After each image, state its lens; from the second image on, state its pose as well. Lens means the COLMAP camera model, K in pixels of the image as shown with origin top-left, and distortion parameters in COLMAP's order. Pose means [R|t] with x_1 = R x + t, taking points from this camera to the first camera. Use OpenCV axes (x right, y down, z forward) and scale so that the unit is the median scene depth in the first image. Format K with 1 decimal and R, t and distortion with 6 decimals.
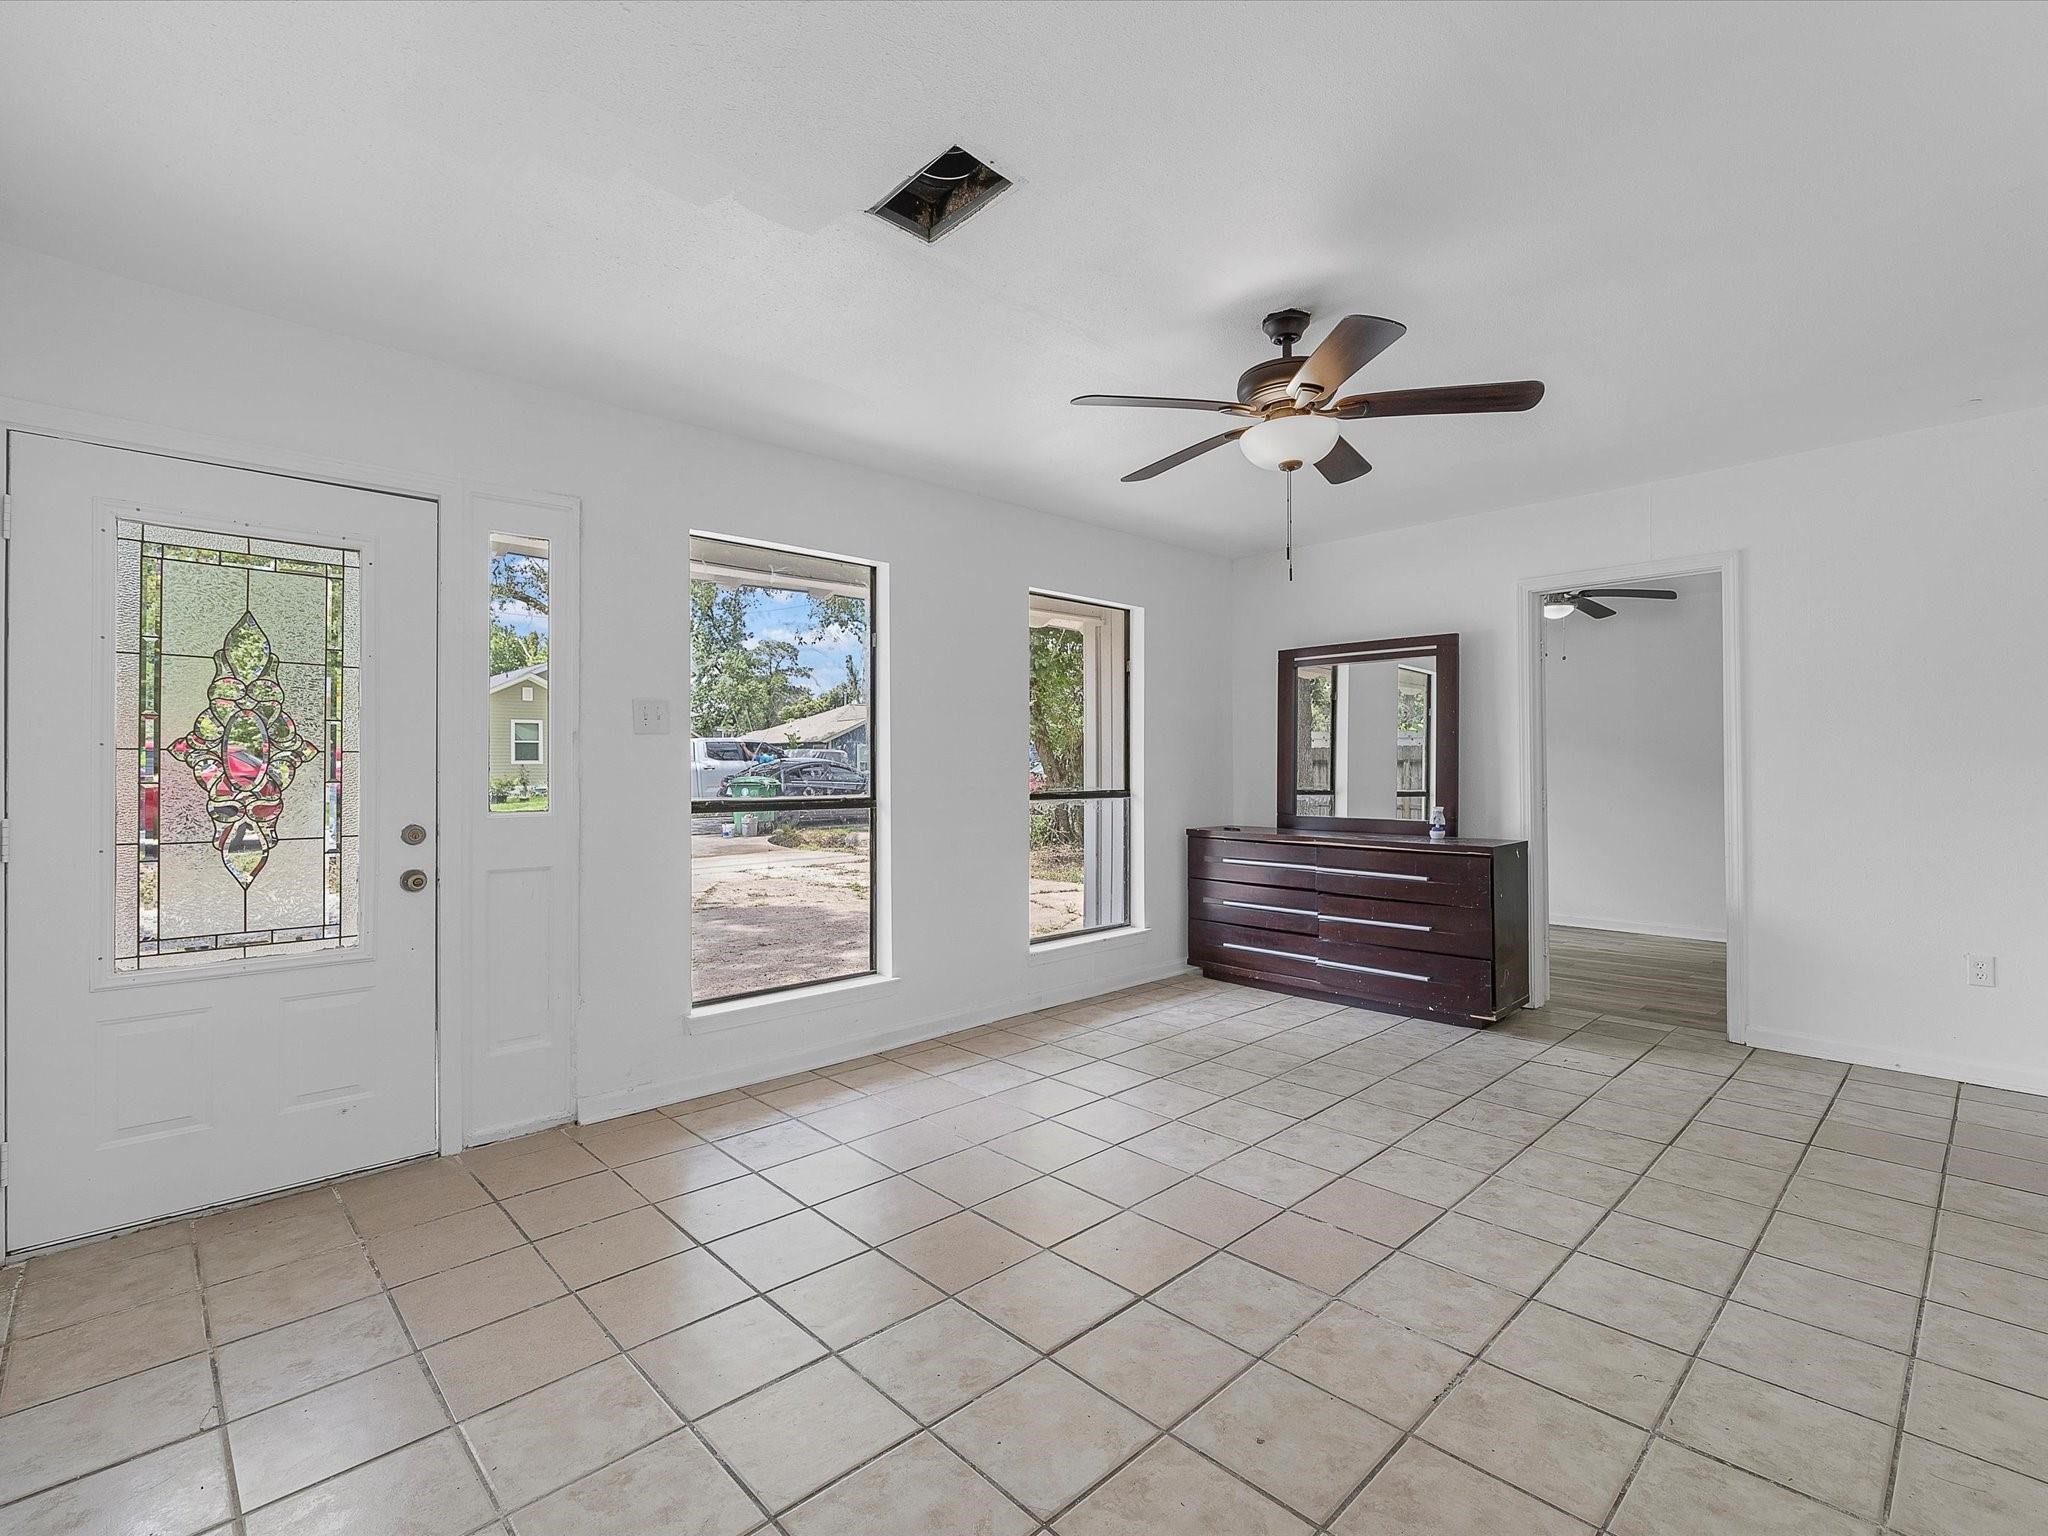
lens RADIAL K [[941.9, 0, 1029.6], [0, 941.9, 760.4], [0, 0, 1]] dist [0.006070, -0.000262]
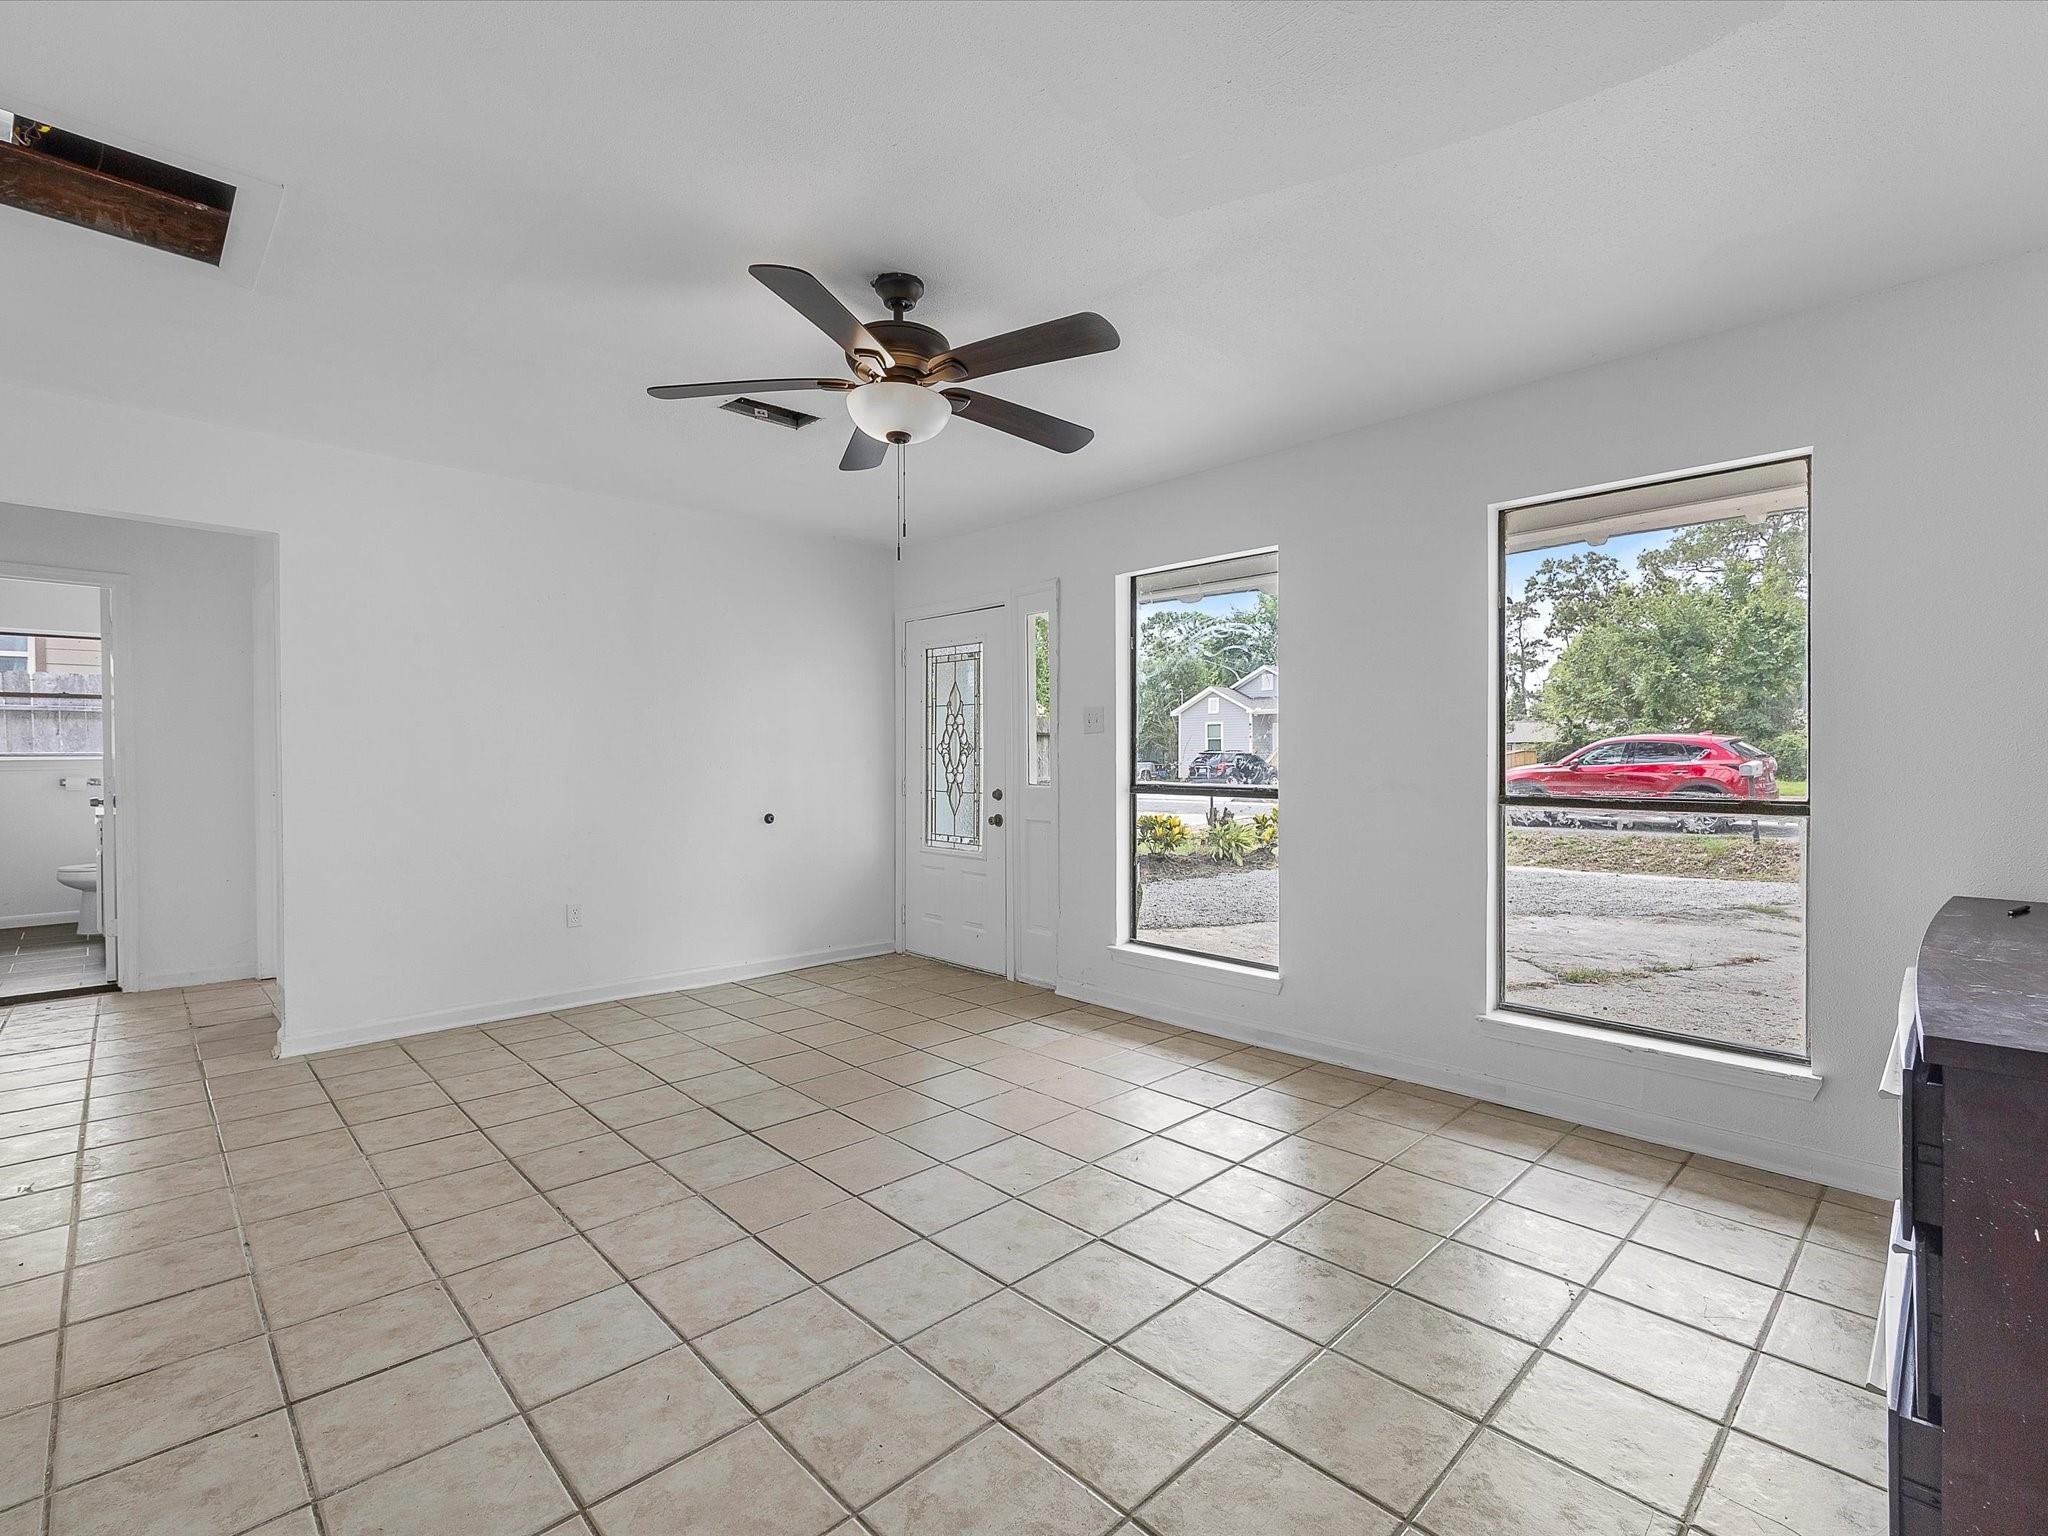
lens RADIAL K [[941.9, 0, 1030.1], [0, 941.9, 770.0], [0, 0, 1]] dist [0.006070, -0.000262]
pose [[0.002844, 0.012684, -0.999916, 1.297087], [0.011383, 0.999854, 0.012716, 0.011591], [0.999931, -0.011418, 0.002699, 1.211375]]
